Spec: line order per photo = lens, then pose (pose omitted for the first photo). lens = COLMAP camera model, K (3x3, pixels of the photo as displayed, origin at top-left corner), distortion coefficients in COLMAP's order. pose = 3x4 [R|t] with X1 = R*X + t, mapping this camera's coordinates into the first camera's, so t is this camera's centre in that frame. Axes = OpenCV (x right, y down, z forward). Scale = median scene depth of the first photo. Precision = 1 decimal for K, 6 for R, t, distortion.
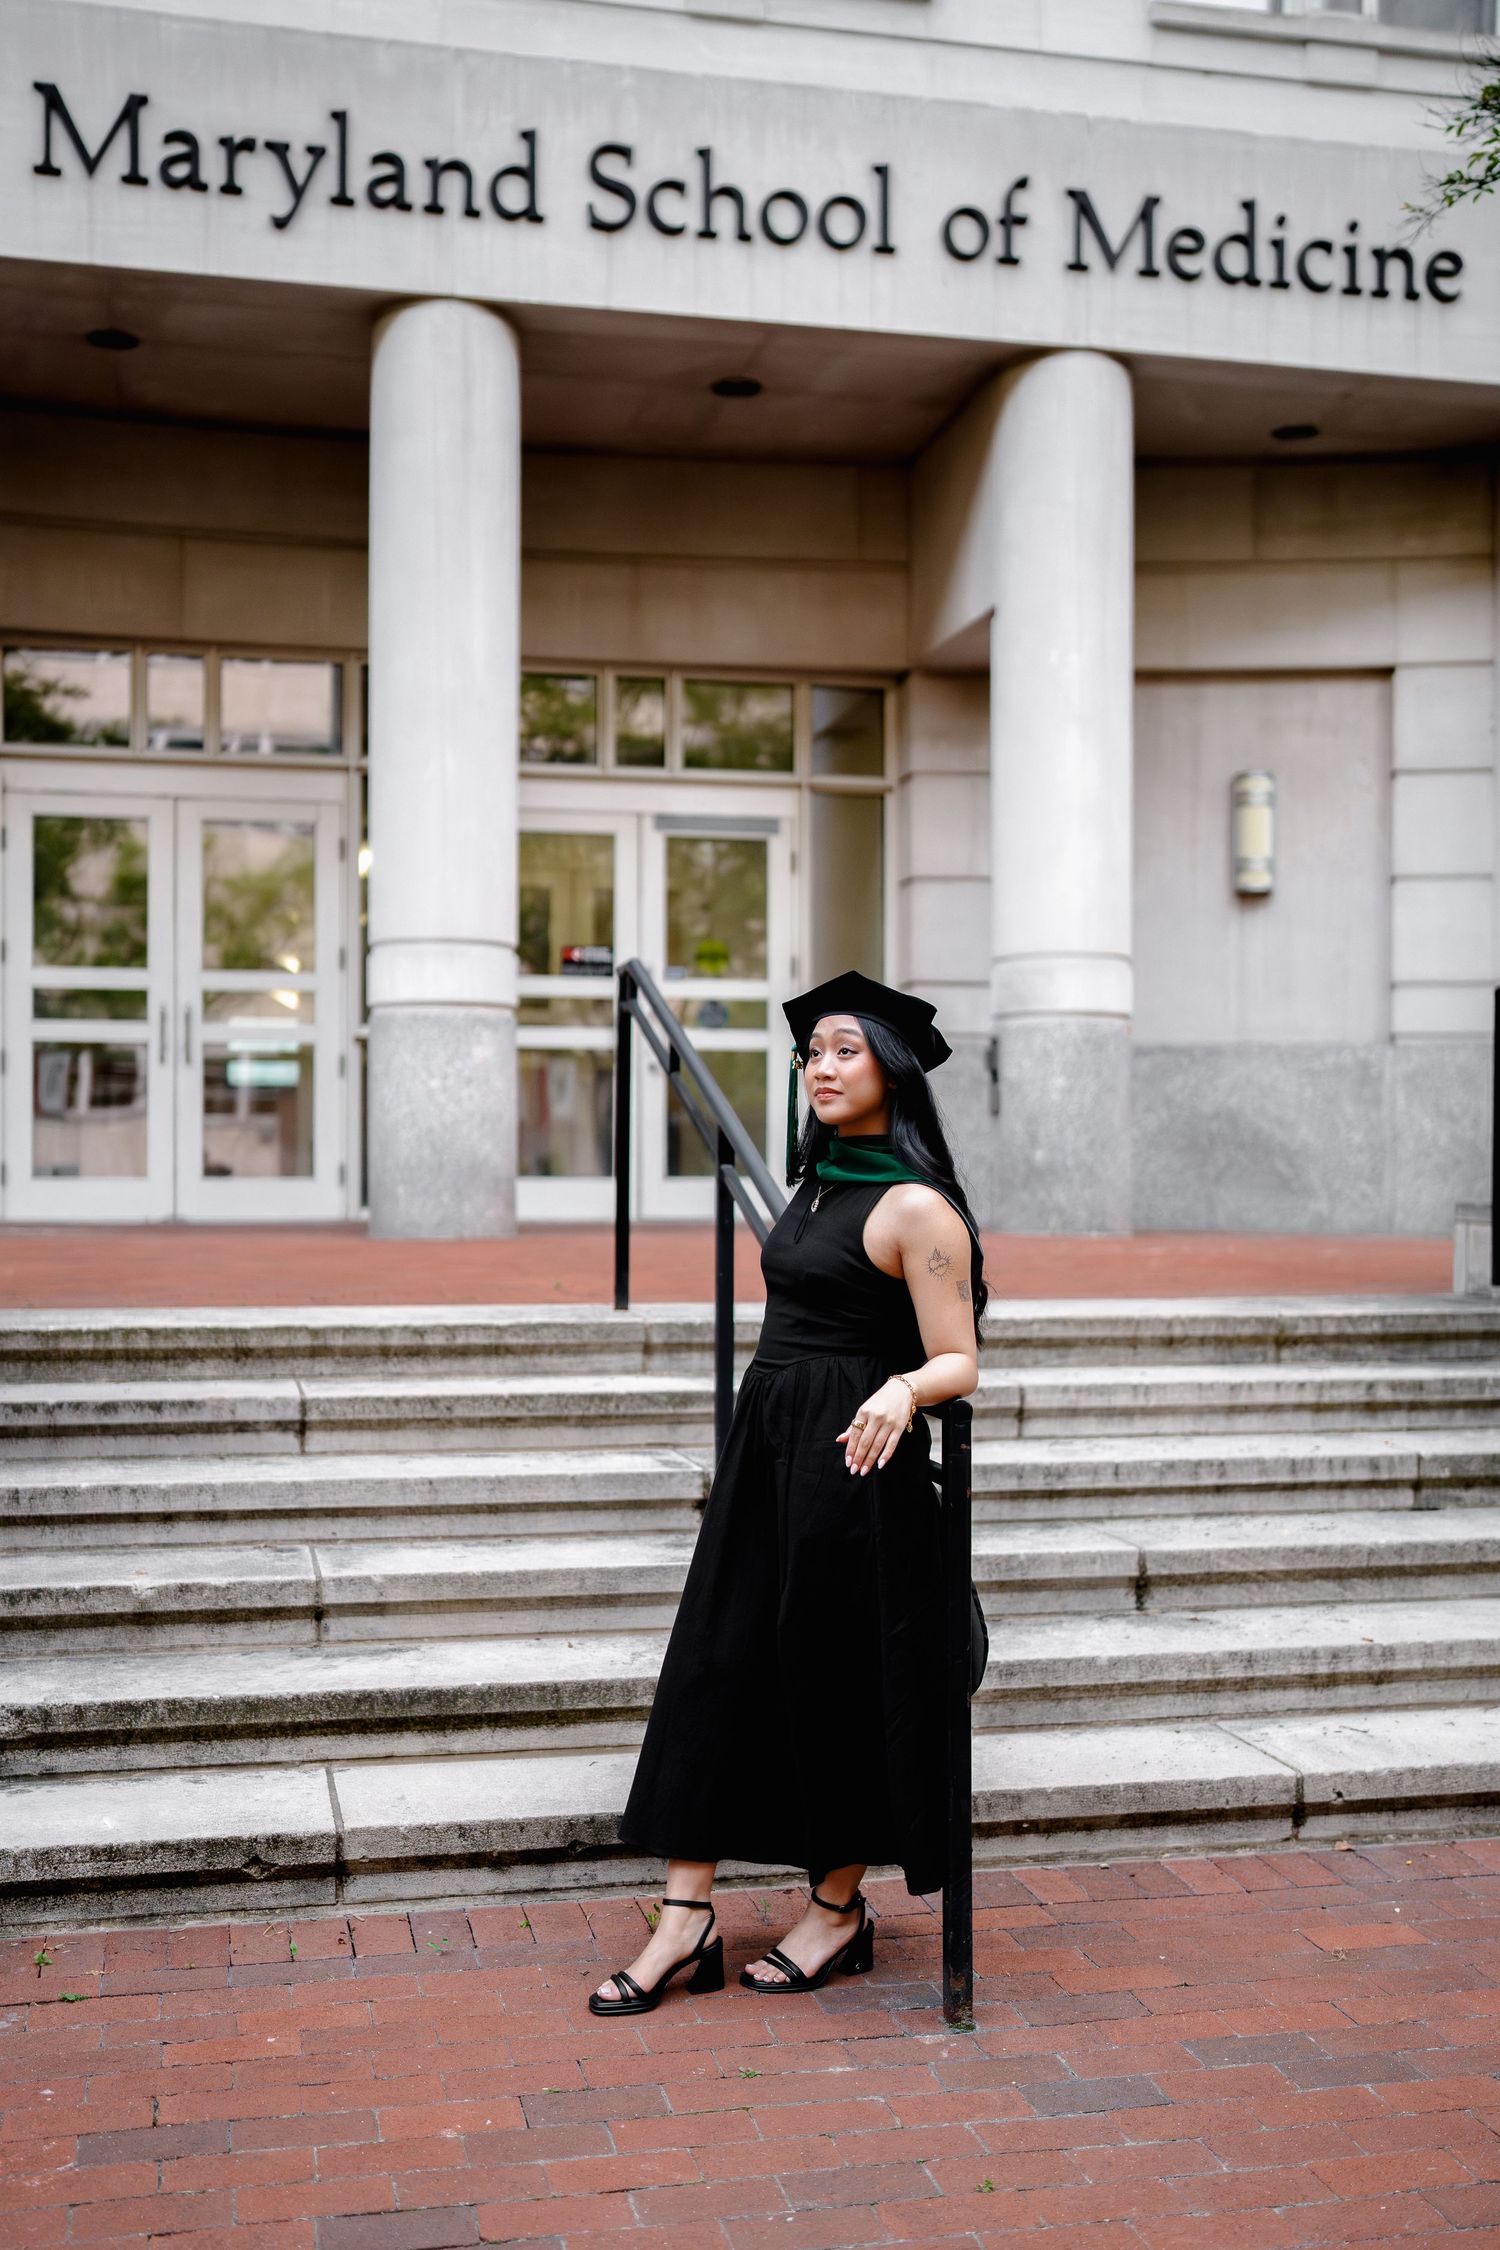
lens RADIAL K [[2433.7, 0, 682.7], [0, 2433.7, 1208.8], [0, 0, 1]] dist [-0.046125, 0.170708]
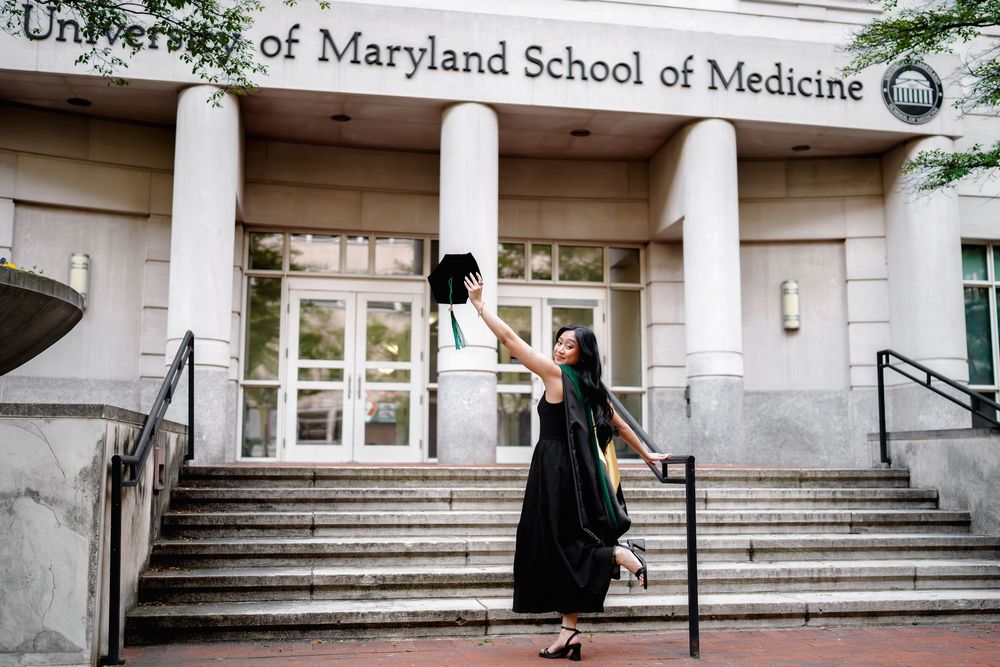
lens RADIAL K [[1145.4, 0, 497.9], [0, 1145.4, 318.6], [0, 0, 1]] dist [-0.055172, 0.169980]
pose [[0.999541, -0.003583, -0.030088, -0.031742], [-0.001101, 0.988034, -0.154230, 0.044563], [0.030281, 0.154192, 0.987577, -0.177163]]
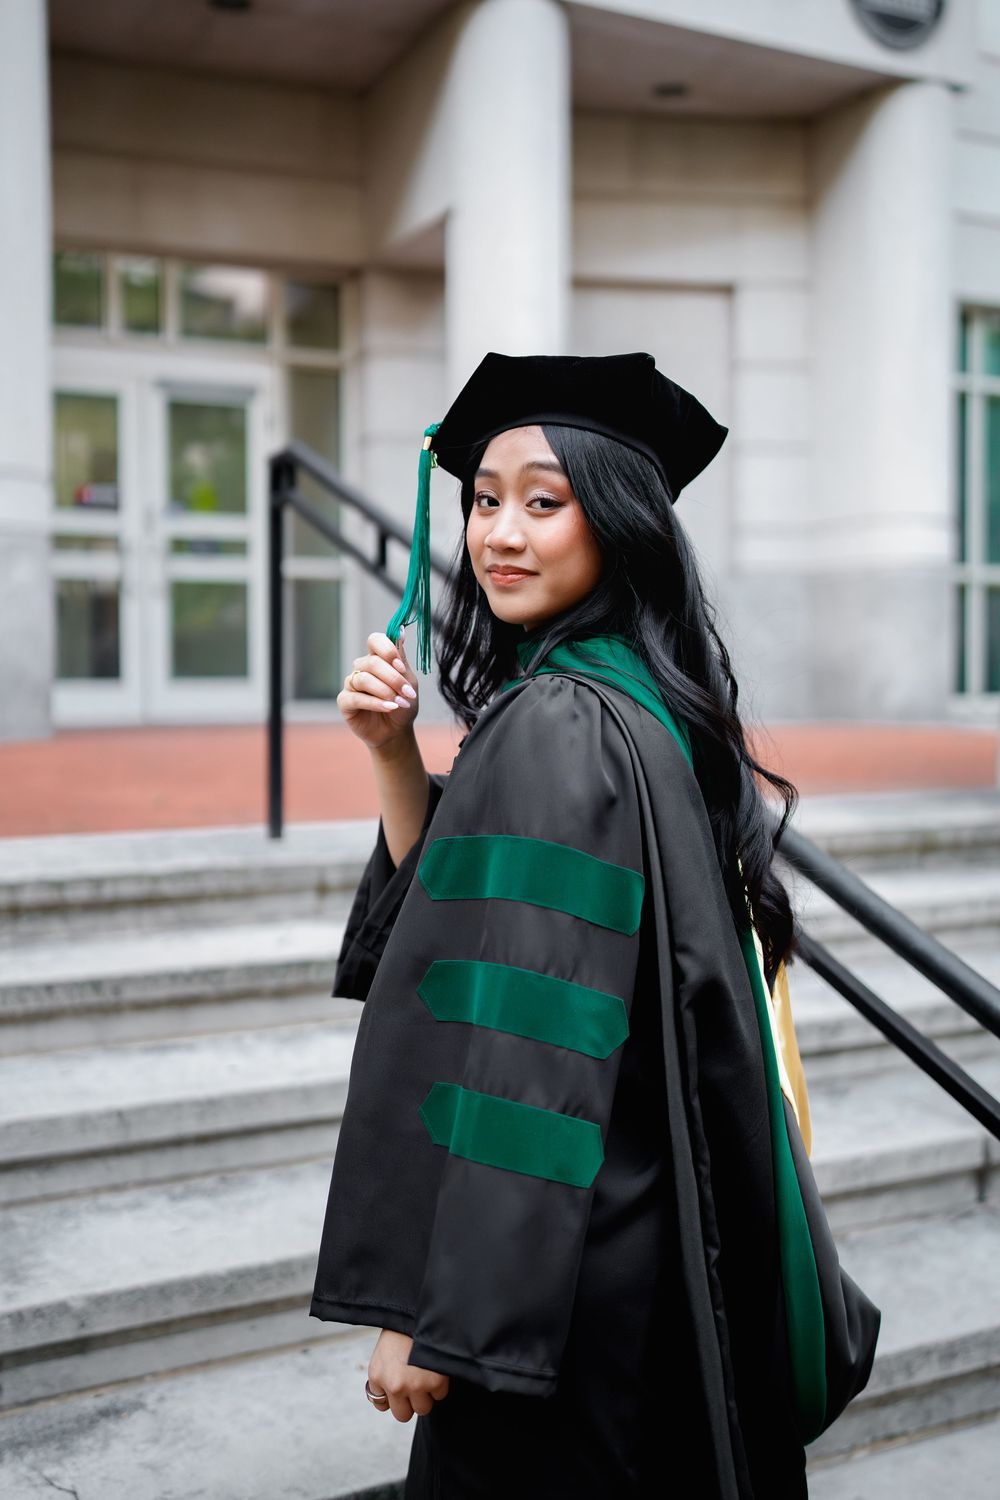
lens RADIAL K [[1572.7, 0, 500.0], [0, 1572.7, 750.0], [0, 0, 1]] dist [-0.047863, 0.186831]
pose [[0.966876, -0.017423, 0.254653, -0.054403], [0.008721, 0.999340, 0.035260, -0.006784], [-0.255099, -0.031871, 0.966390, 0.251083]]
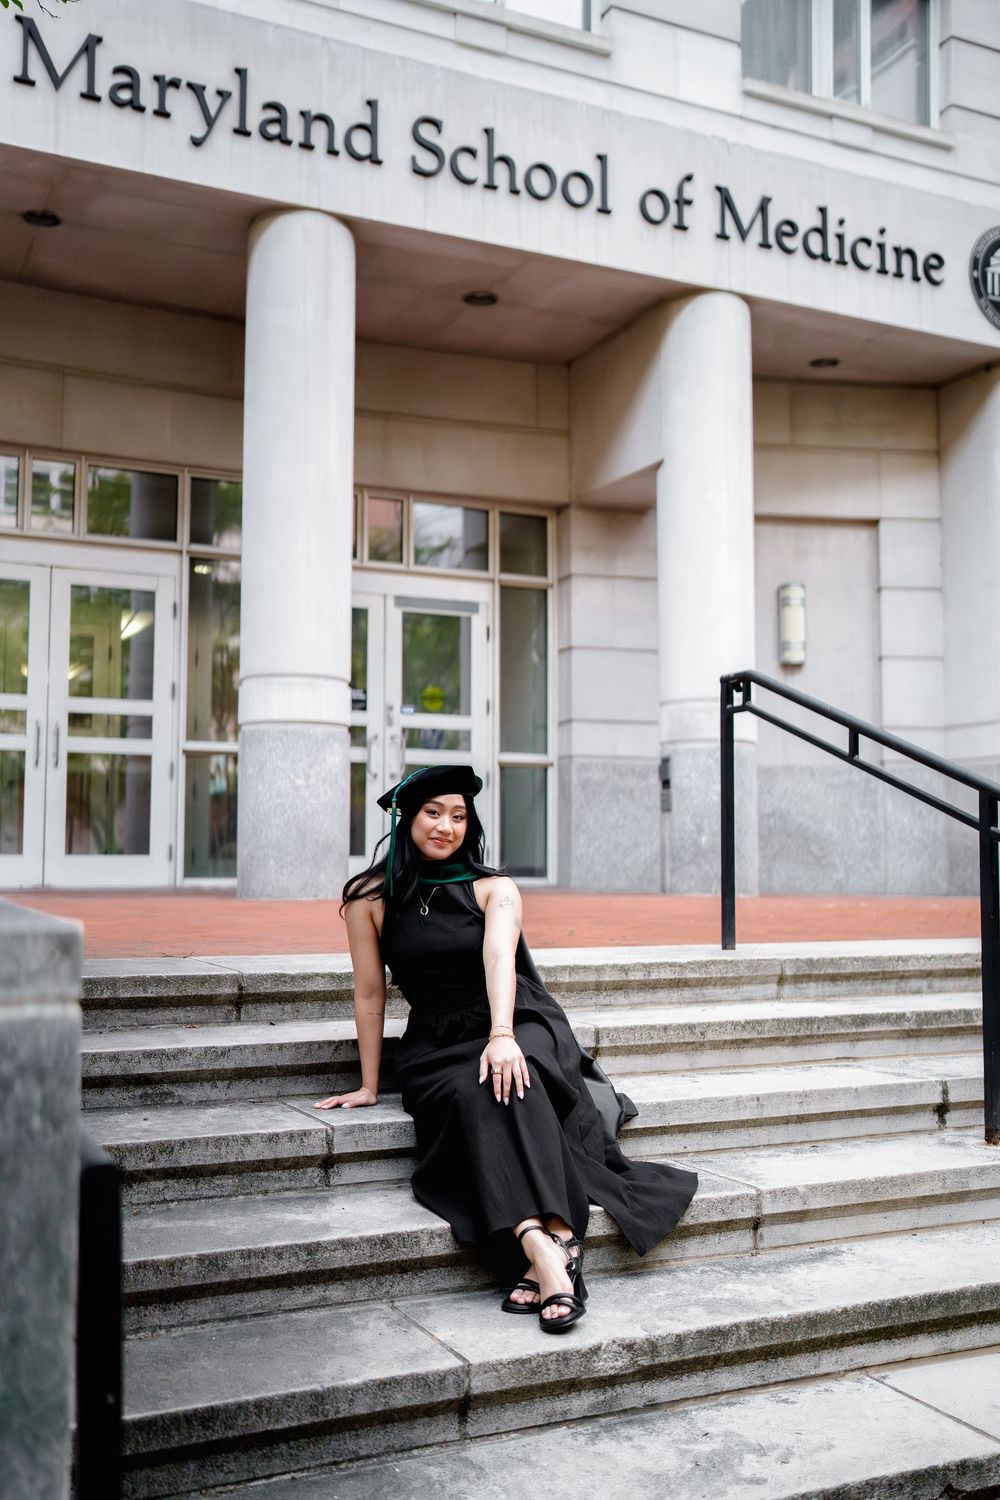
lens RADIAL K [[1572.7, 0, 500.0], [0, 1572.7, 750.0], [0, 0, 1]] dist [-0.047863, 0.186831]
pose [[0.970315, 0.018477, 0.241136, -0.199171], [0.002589, 0.996227, -0.086751, 0.005487], [-0.241829, 0.084800, 0.966606, 0.141704]]
